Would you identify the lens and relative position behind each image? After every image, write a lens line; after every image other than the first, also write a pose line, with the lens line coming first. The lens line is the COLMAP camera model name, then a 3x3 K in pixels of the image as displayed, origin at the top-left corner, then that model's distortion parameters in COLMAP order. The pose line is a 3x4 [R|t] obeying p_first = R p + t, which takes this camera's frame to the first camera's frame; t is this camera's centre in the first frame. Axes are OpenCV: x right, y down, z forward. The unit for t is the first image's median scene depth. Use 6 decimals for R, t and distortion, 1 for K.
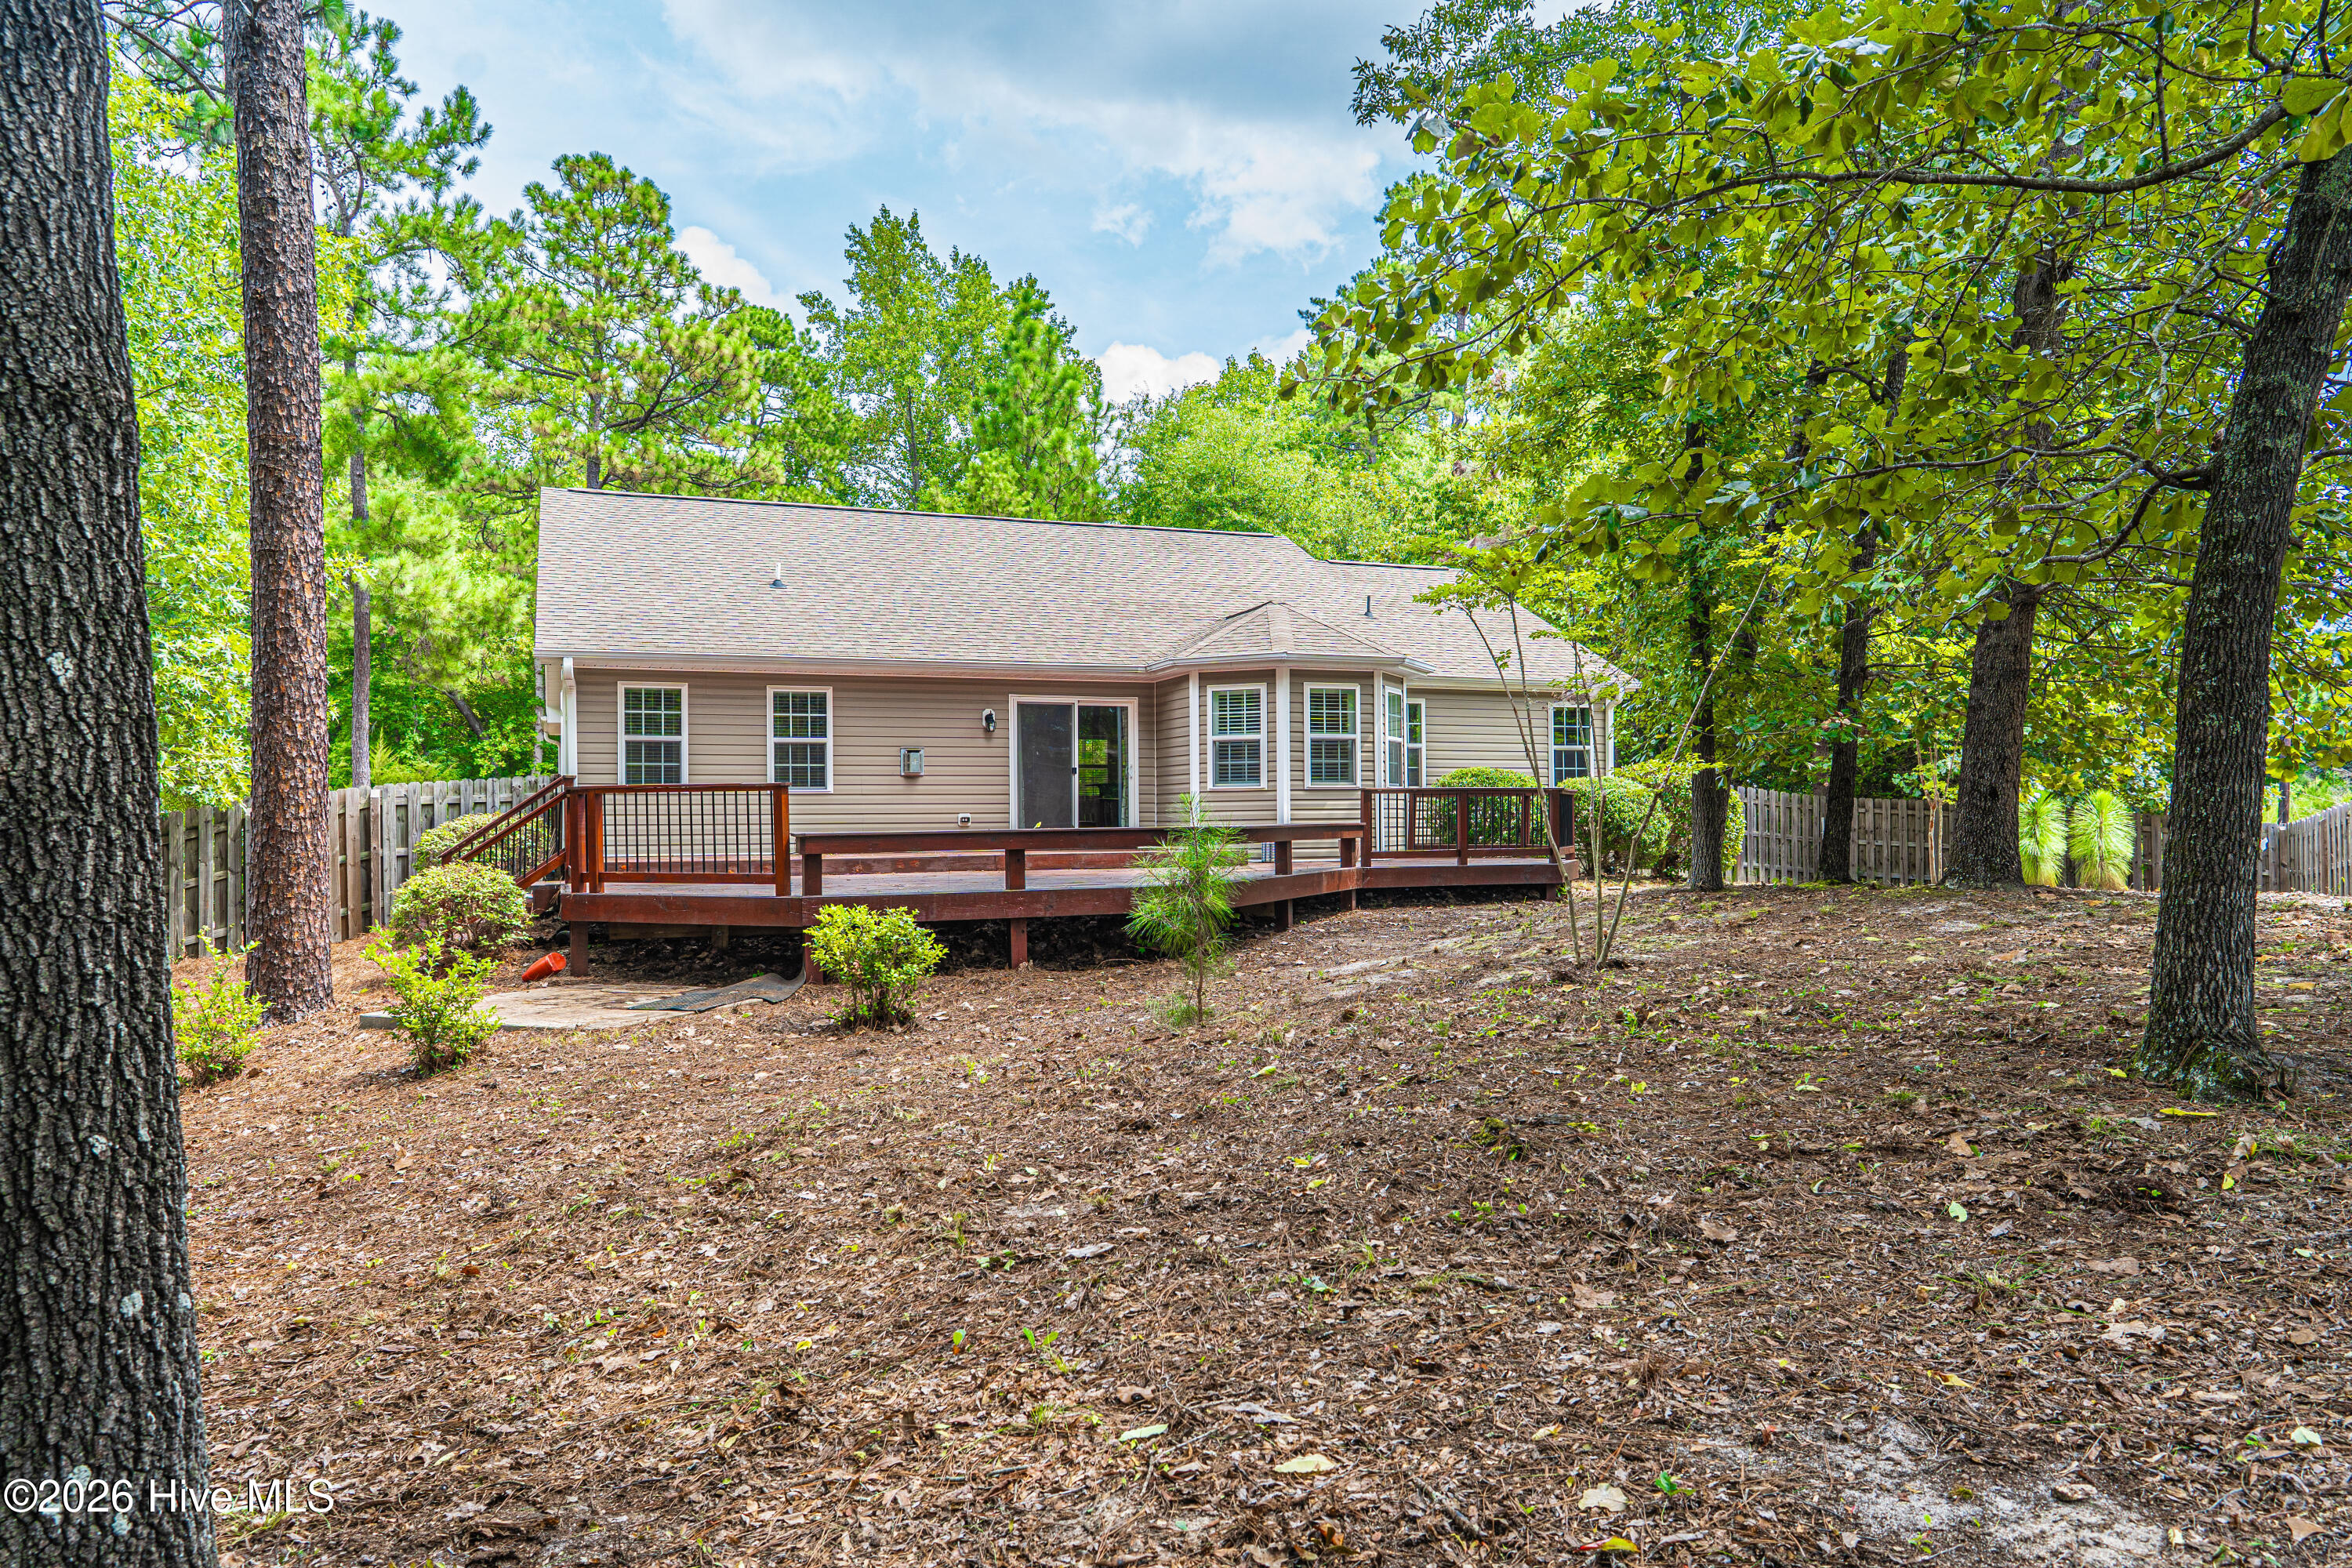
lens RADIAL K [[1582.3, 0, 1162.2], [0, 1582.3, 792.1], [0, 0, 1]] dist [0.000621, 0.001384]
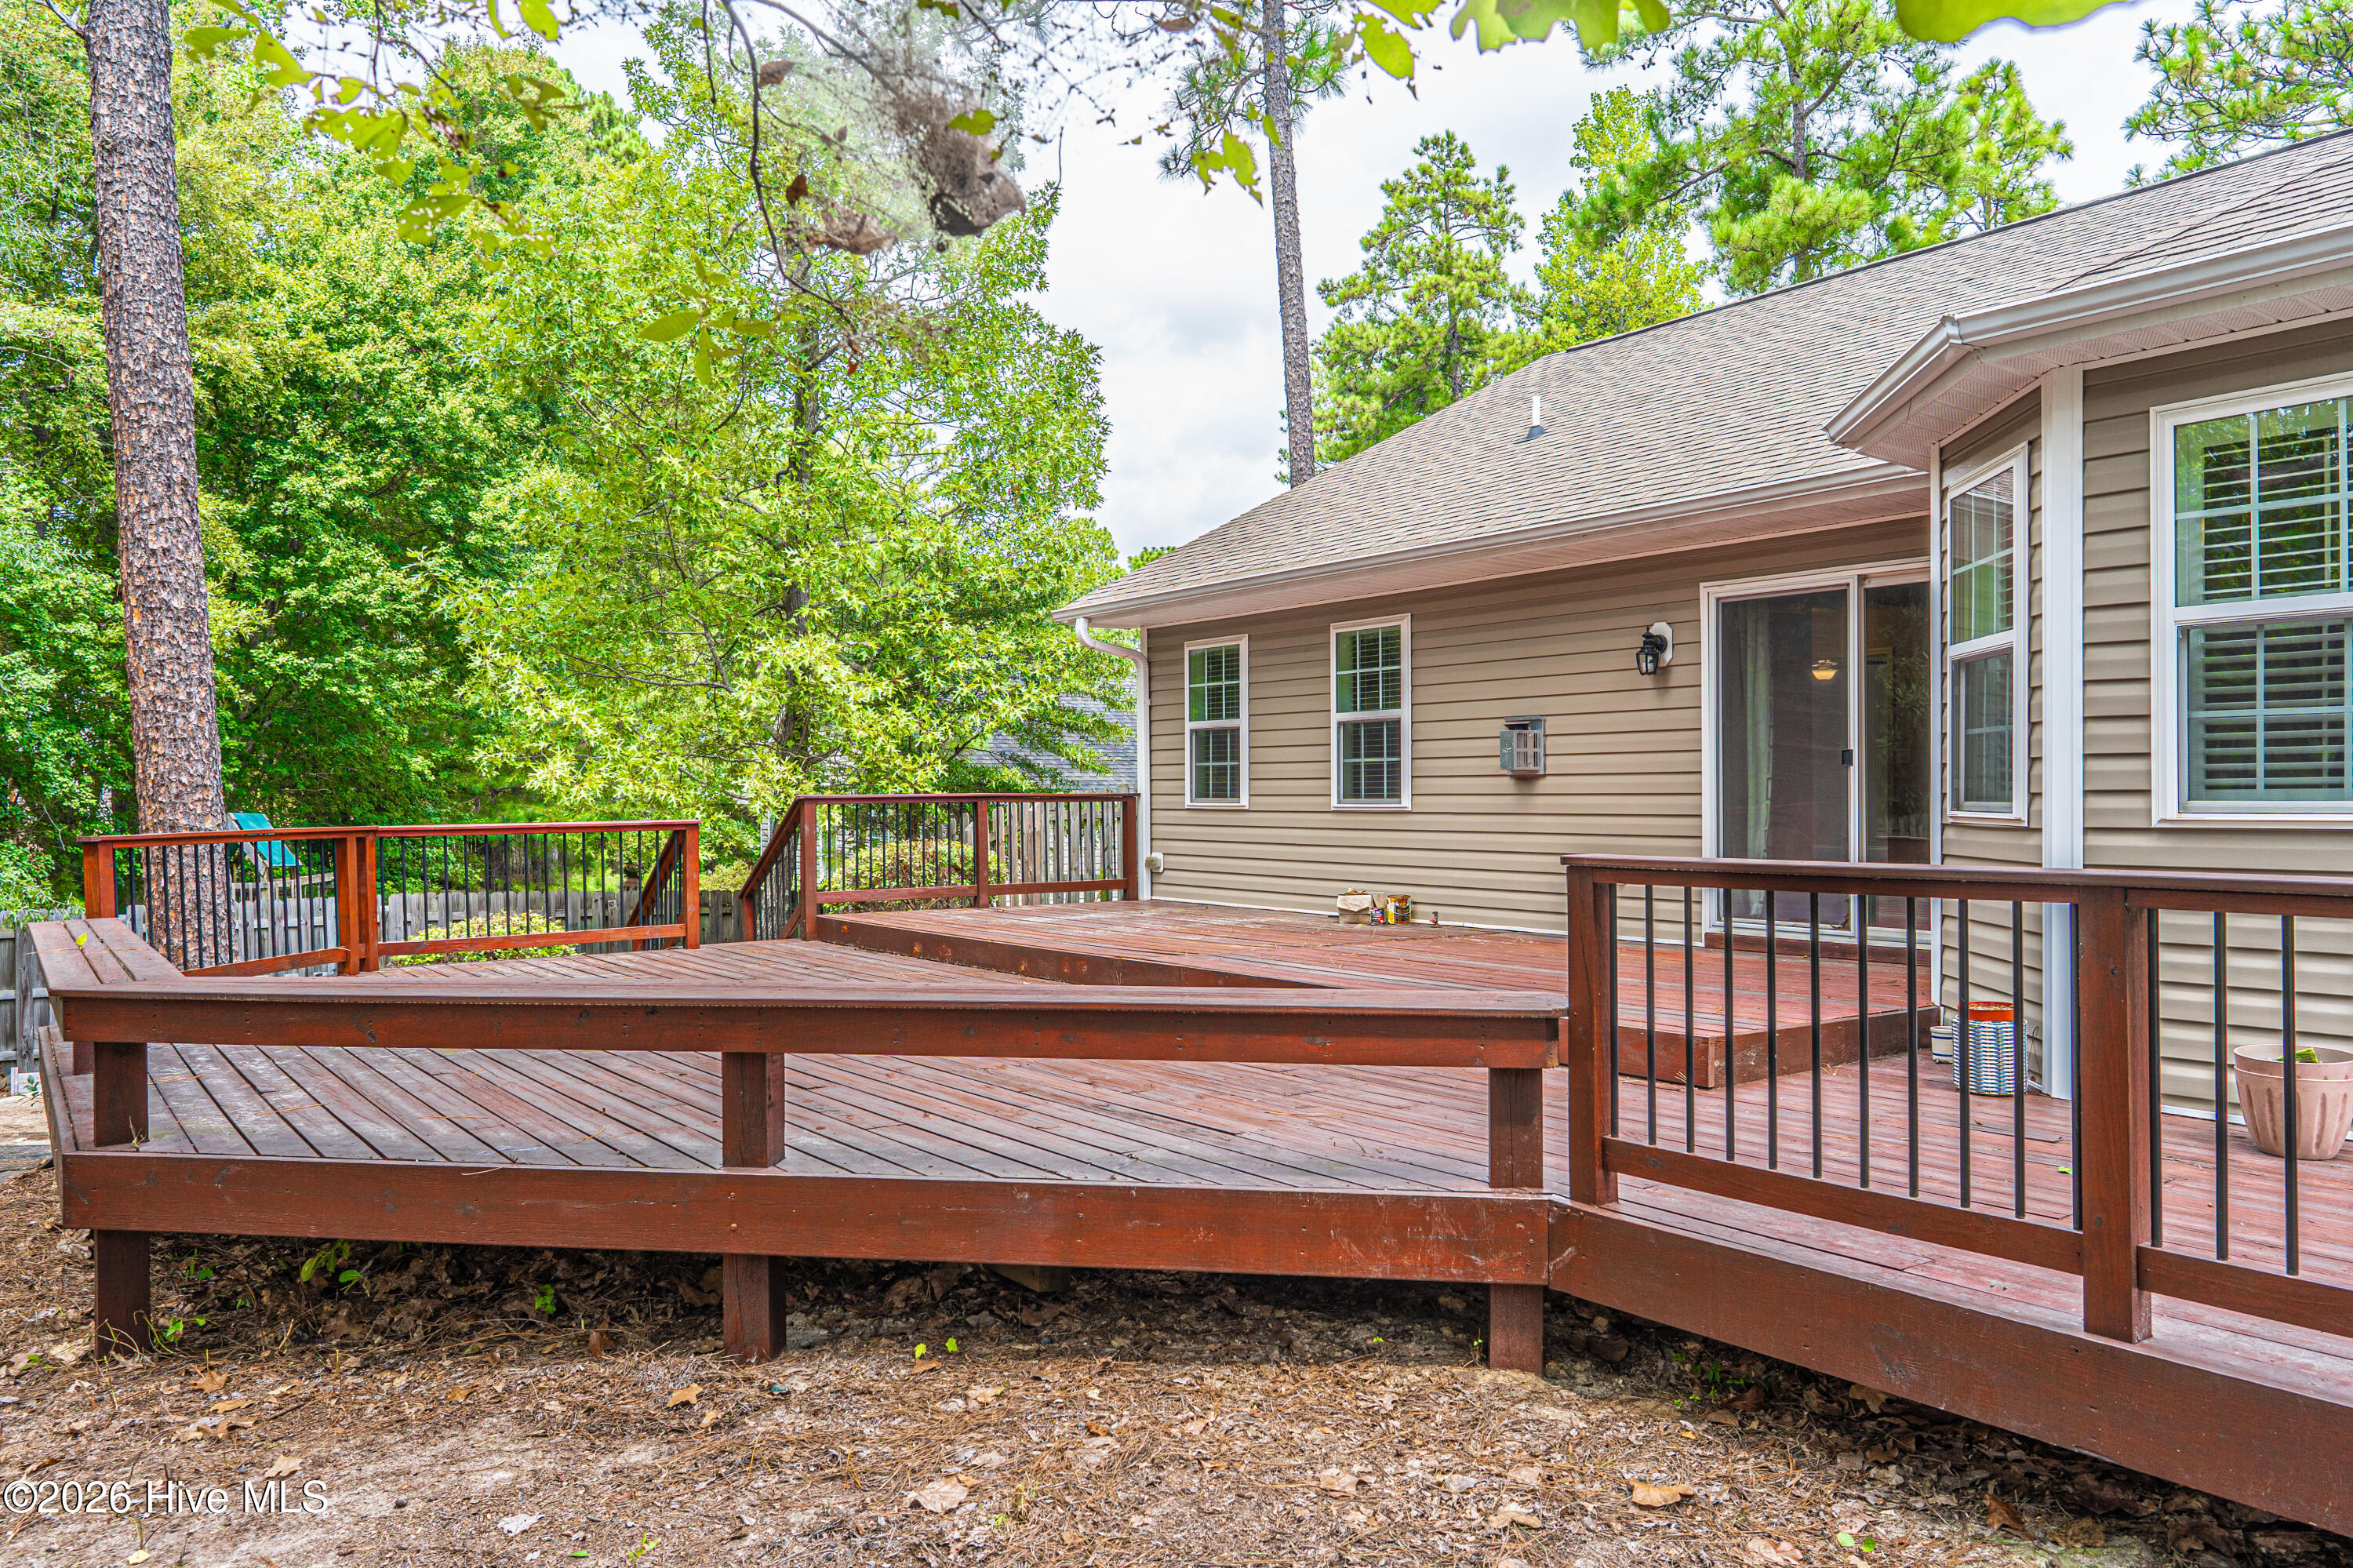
lens RADIAL K [[1583.1, 0, 1162.7], [0, 1583.1, 792.1], [0, 0, 1]] dist [0.000621, 0.001384]
pose [[0.215102, 0.011130, -0.976528, 0.303970], [0.026191, 0.999510, 0.017161, -0.016541], [0.976240, -0.029268, 0.214705, 0.787901]]
